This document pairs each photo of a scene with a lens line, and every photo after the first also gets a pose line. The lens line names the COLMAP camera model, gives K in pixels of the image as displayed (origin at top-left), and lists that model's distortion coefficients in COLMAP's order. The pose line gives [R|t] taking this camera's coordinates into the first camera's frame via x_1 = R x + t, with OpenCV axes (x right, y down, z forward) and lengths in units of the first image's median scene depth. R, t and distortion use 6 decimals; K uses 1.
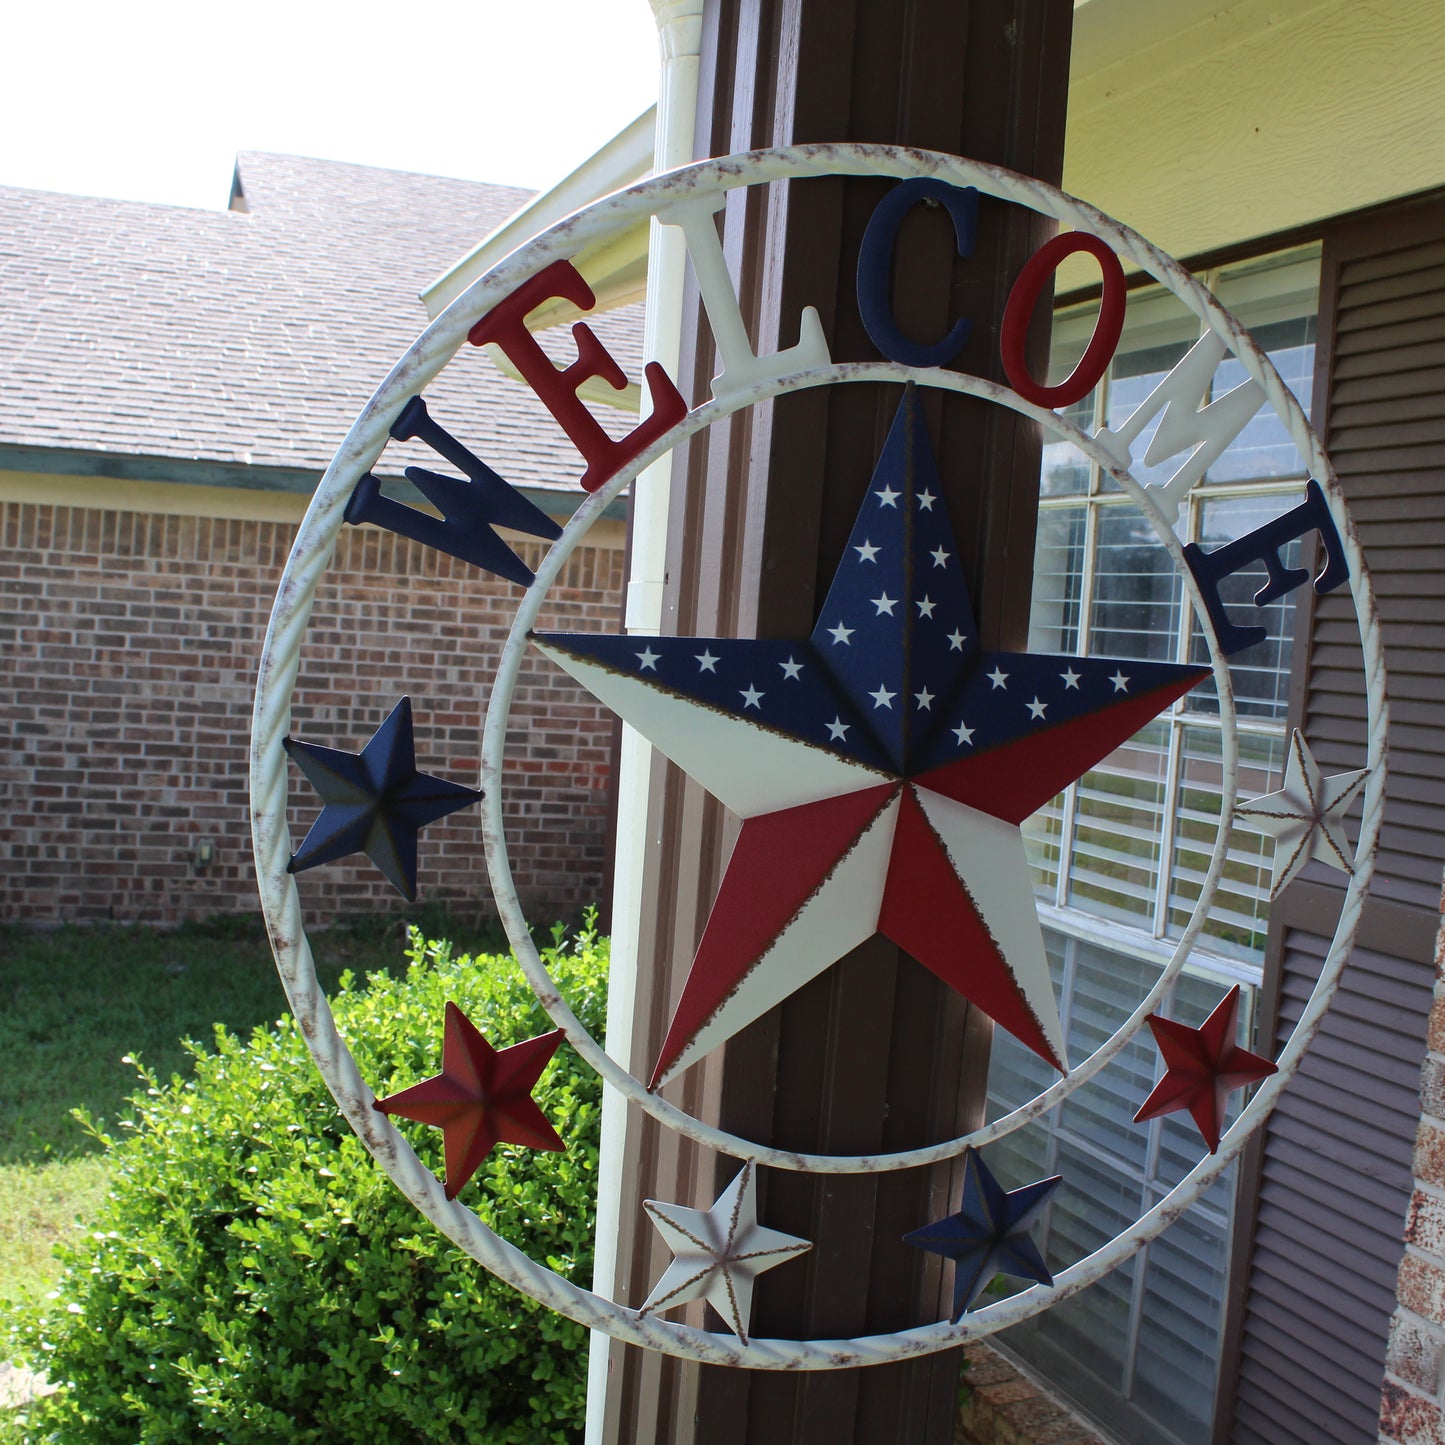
lens RADIAL K [[1800.8, 0, 719.7], [0, 1800.8, 727.9], [0, 0, 1]] dist [-0.174275, 0.183285]
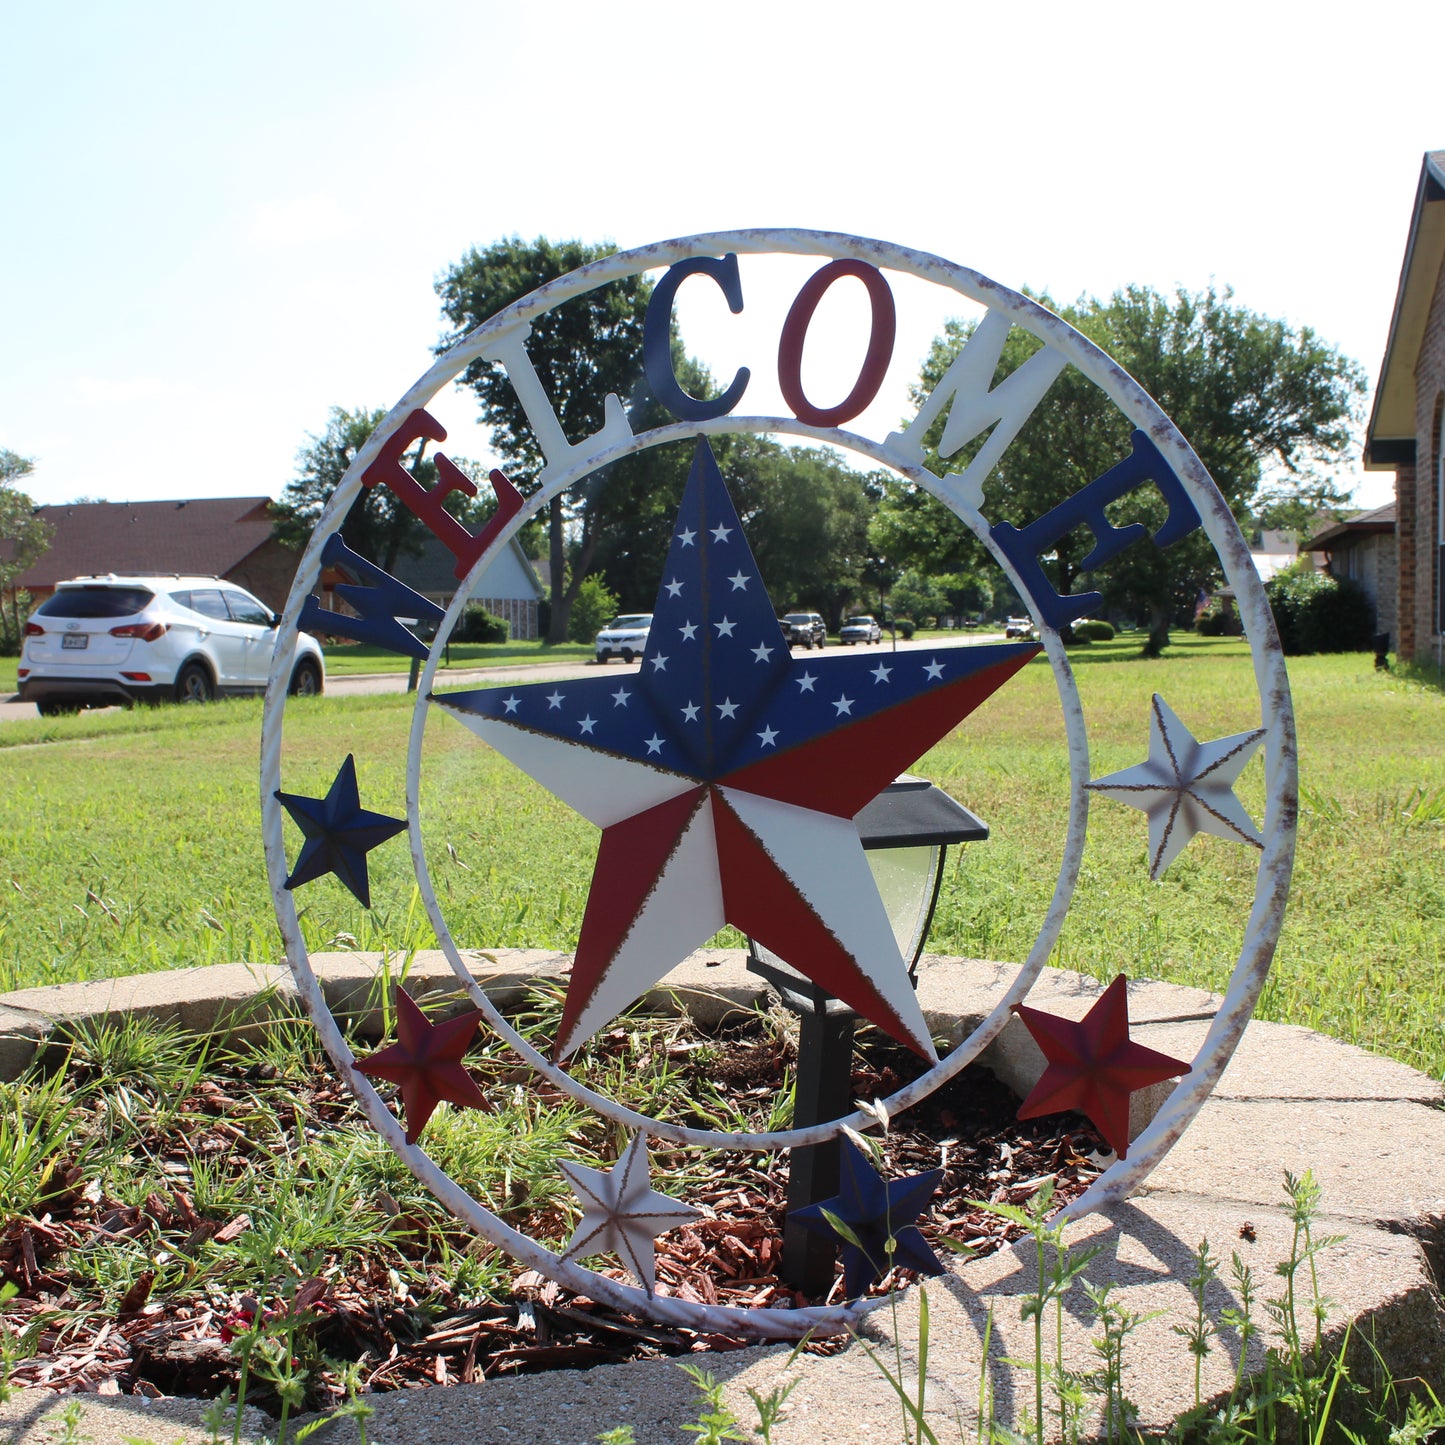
lens RADIAL K [[1796.6, 0, 719.5], [0, 1796.6, 728.7], [0, 0, 1]] dist [-0.177189, 0.179676]
pose [[0.750721, -0.125335, -0.648621, 0.825237], [0.051979, 0.990000, -0.131141, 0.140714], [0.658571, 0.064736, 0.749729, 0.165277]]
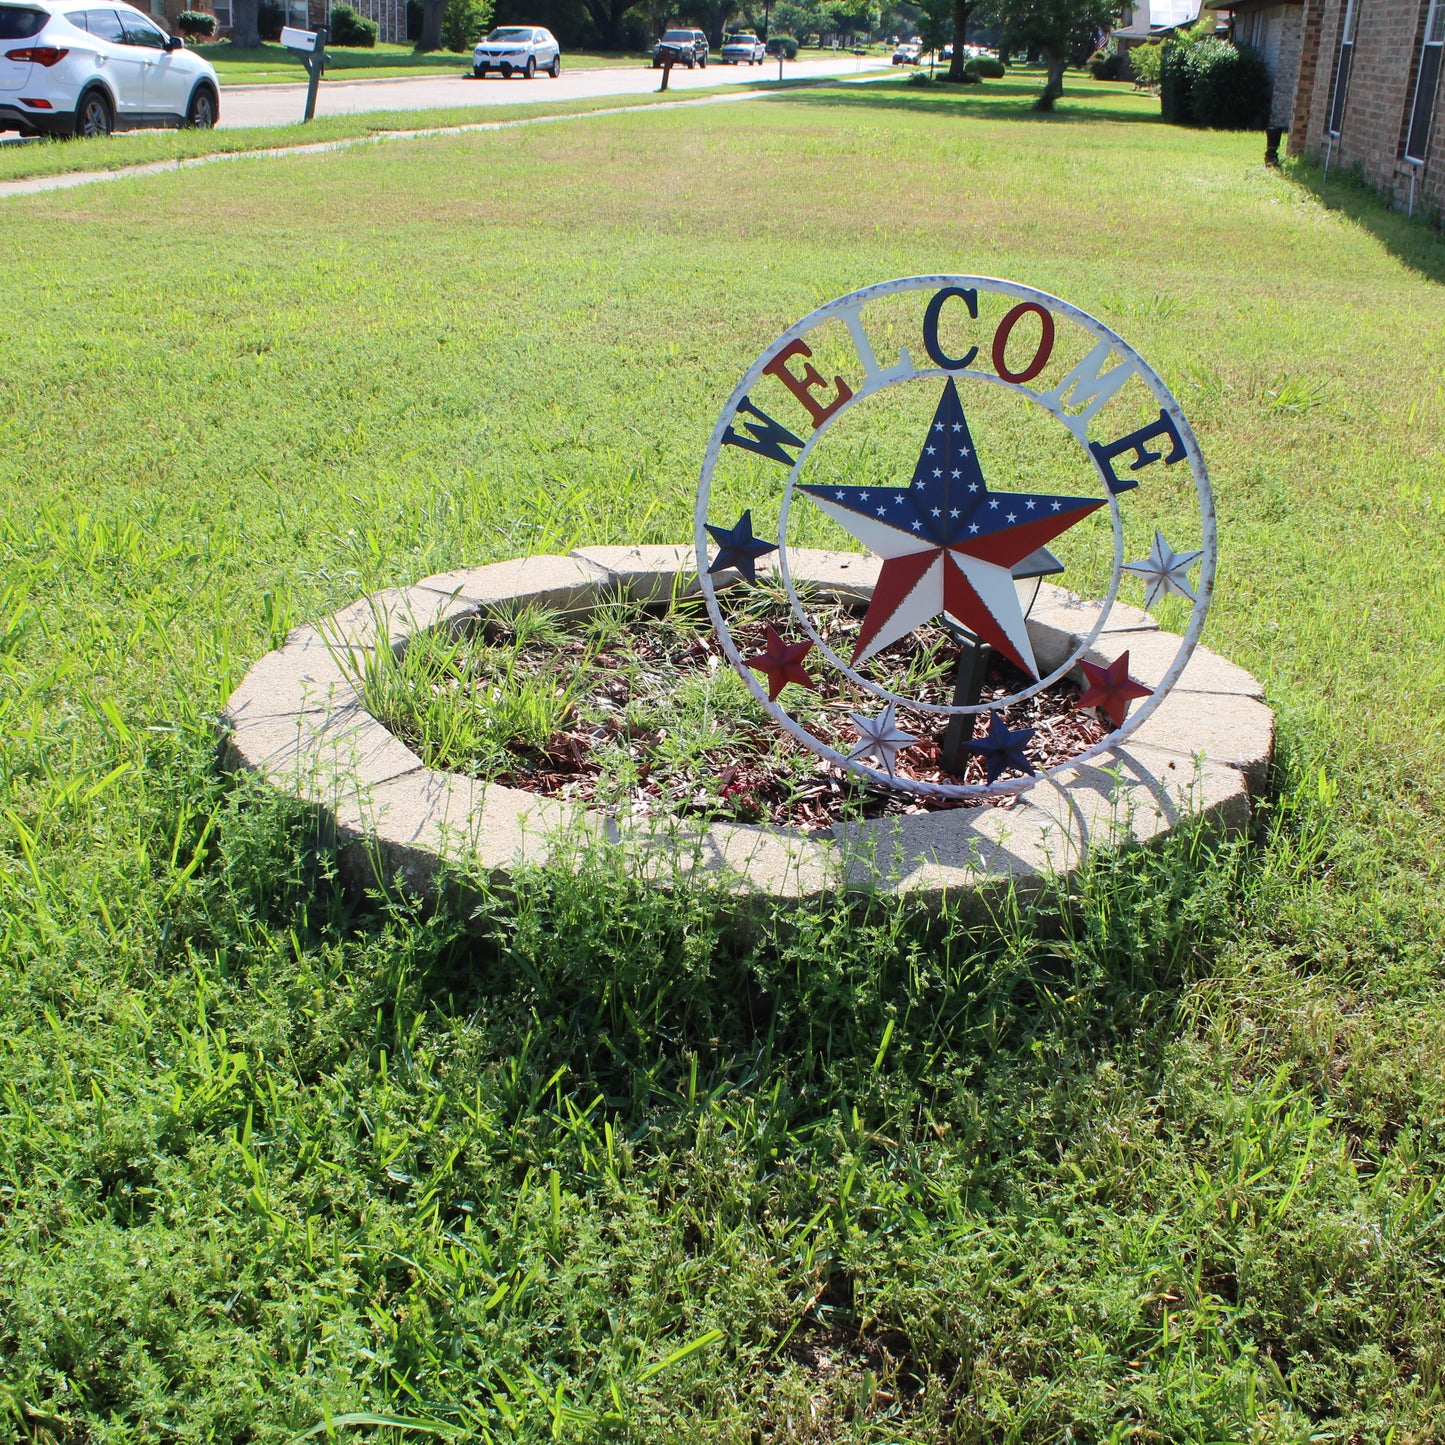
lens RADIAL K [[1800.8, 0, 719.7], [0, 1800.8, 727.9], [0, 0, 1]] dist [-0.174275, 0.183285]
pose [[0.800493, 0.105833, -0.589924, 1.271699], [0.009289, 0.981977, 0.188772, -0.183987], [0.599270, -0.156591, 0.785083, -1.058074]]
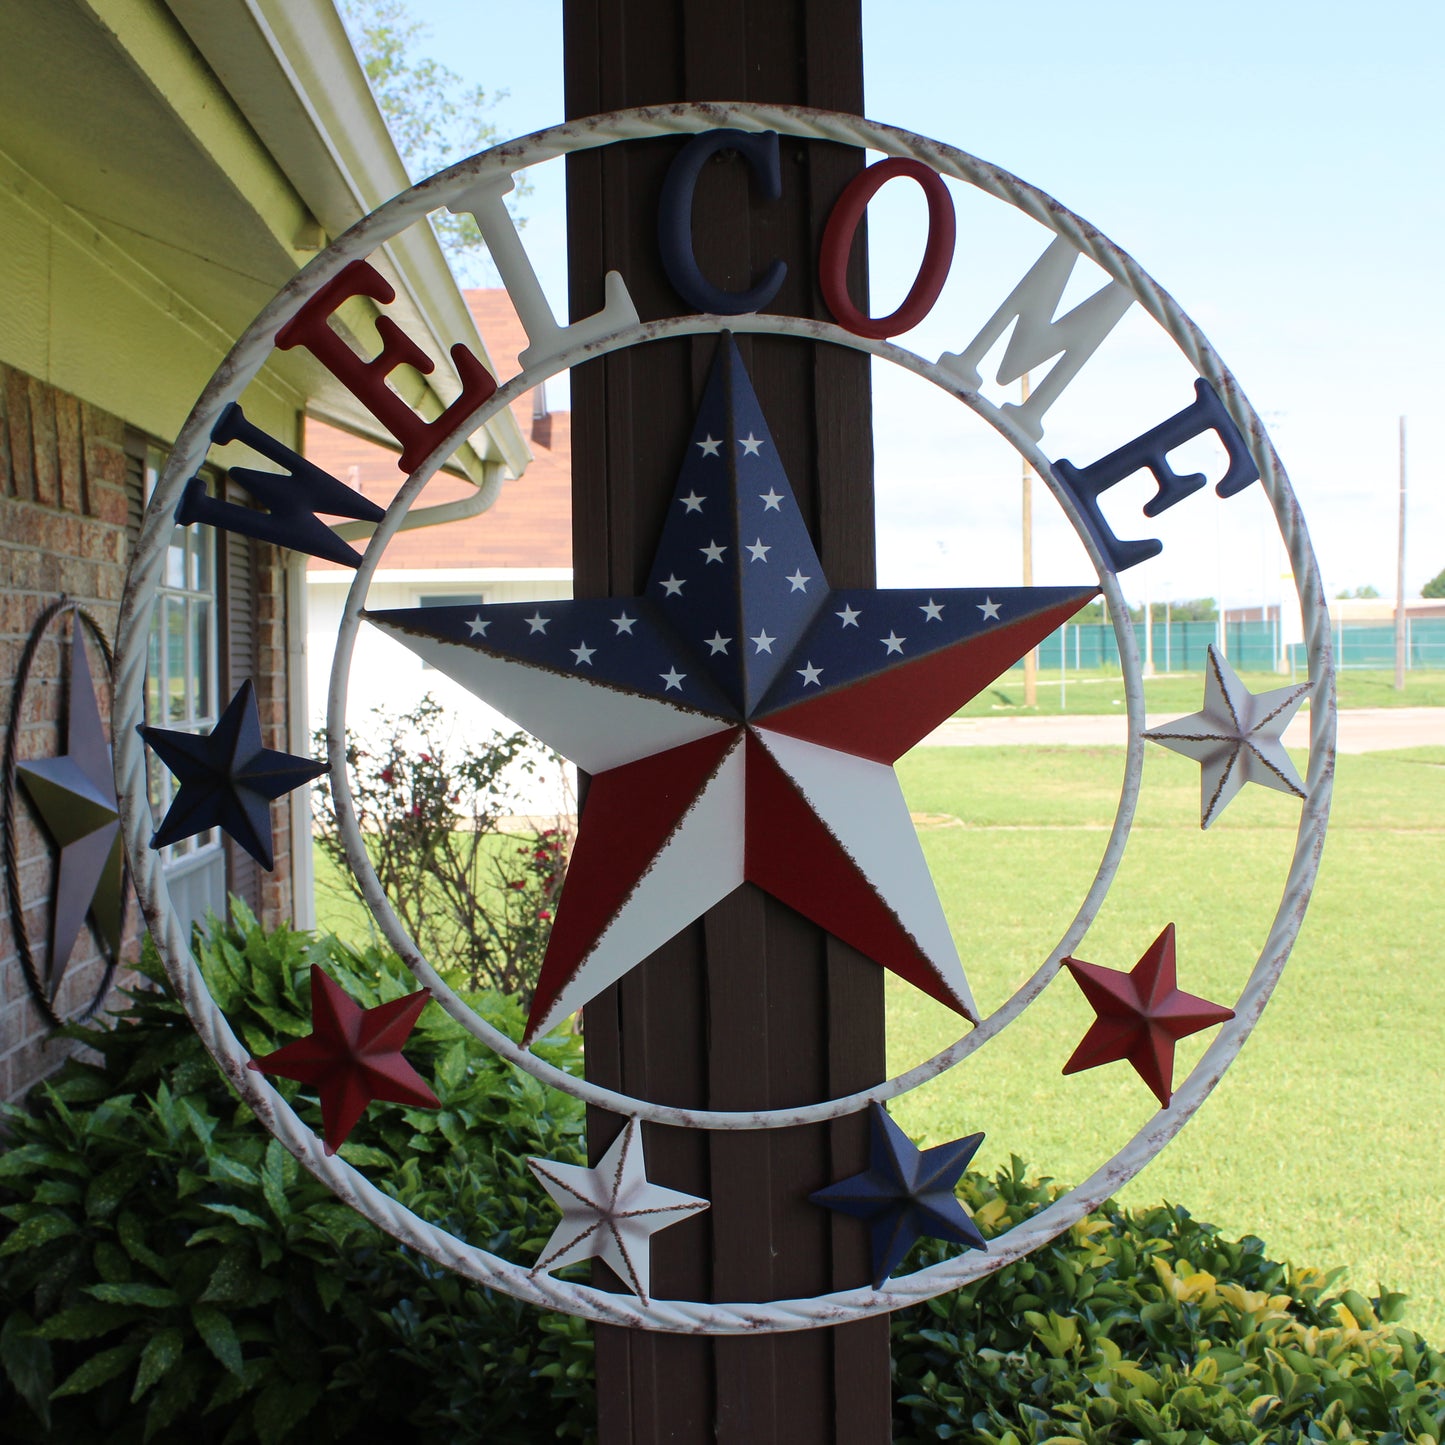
lens RADIAL K [[1971.2, 0, 717.7], [0, 1971.2, 719.8], [0, 0, 1]] dist [-0.151310, 0.097187]
pose [[0.966173, -0.086064, -0.243112, 0.350250], [0.073979, 0.995547, -0.058427, 0.088410], [0.247058, 0.038465, 0.968237, -0.062711]]
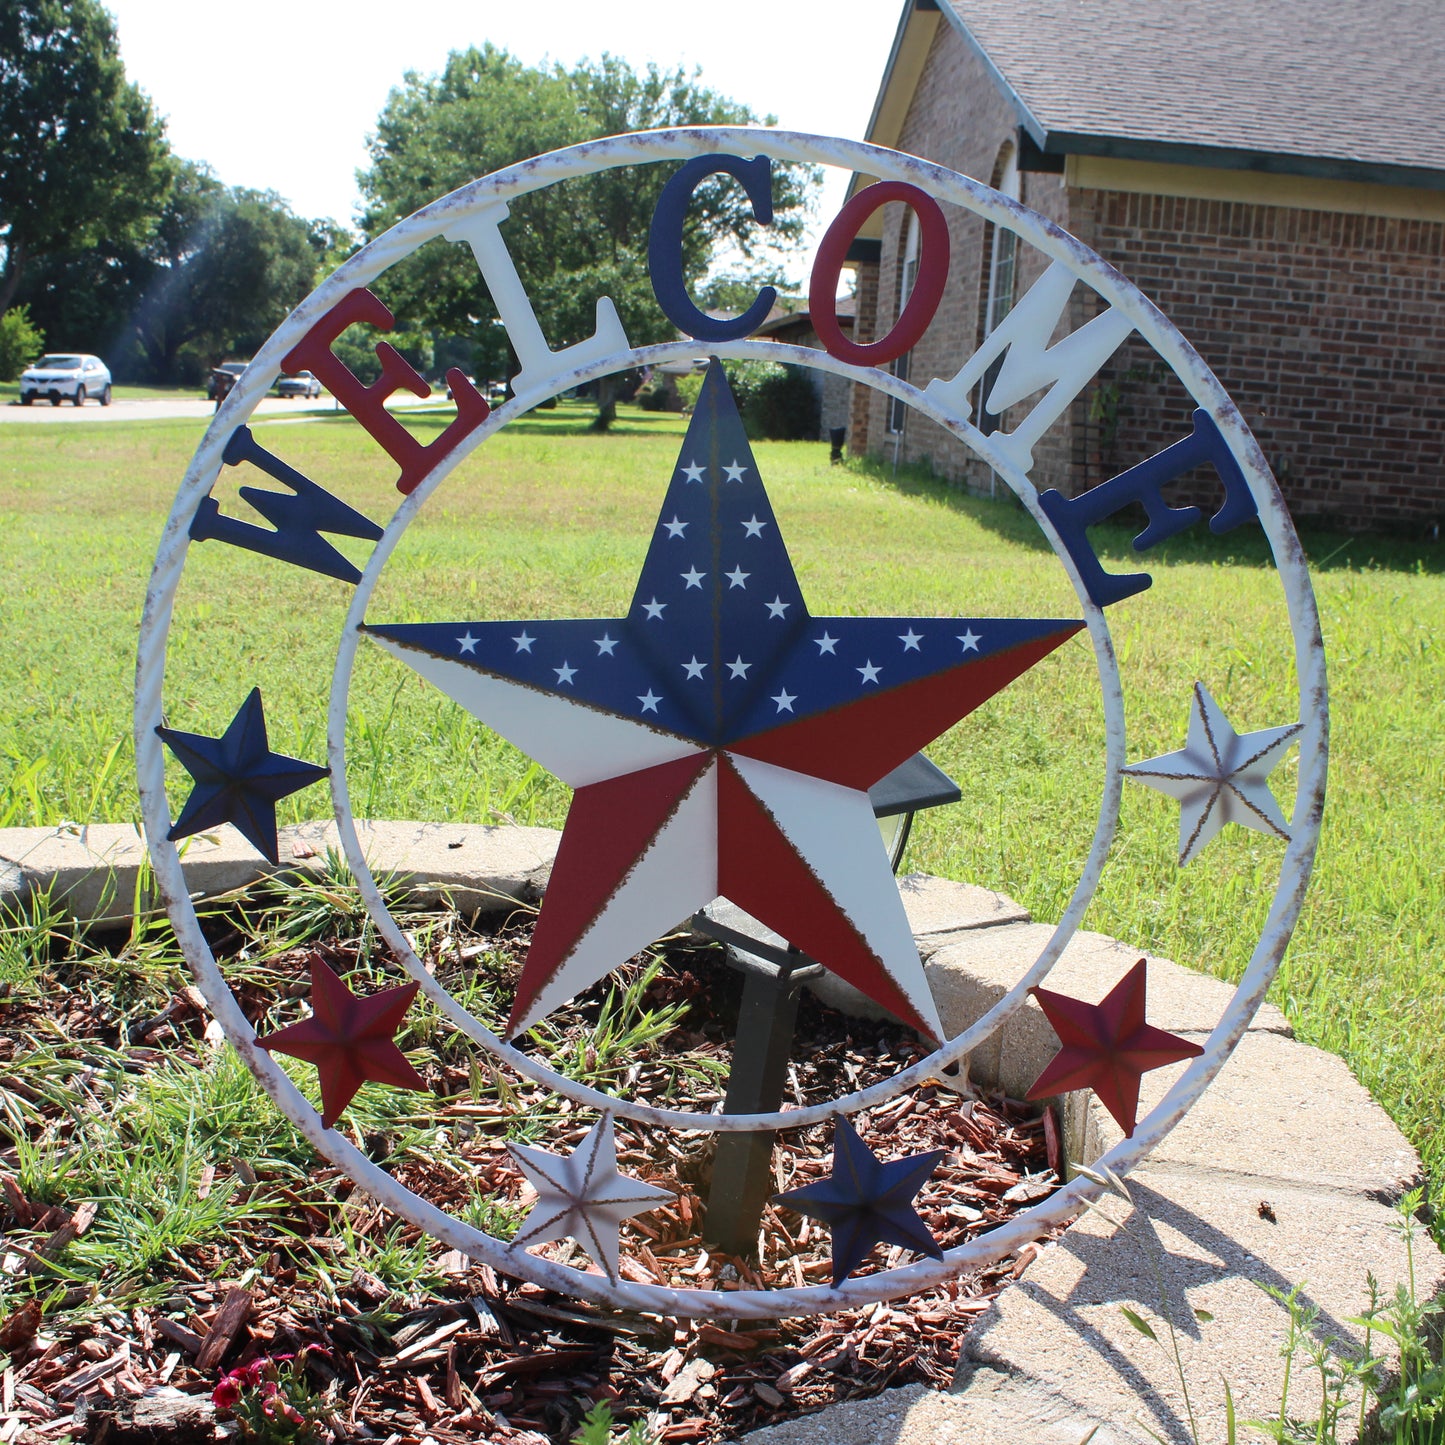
lens RADIAL K [[1796.6, 0, 719.5], [0, 1796.6, 728.7], [0, 0, 1]] dist [-0.177189, 0.179676]
pose [[0.919647, -0.026710, -0.391836, 0.498620], [0.035551, 0.999250, 0.015324, 0.002041], [0.391133, -0.028023, 0.919907, 0.061834]]
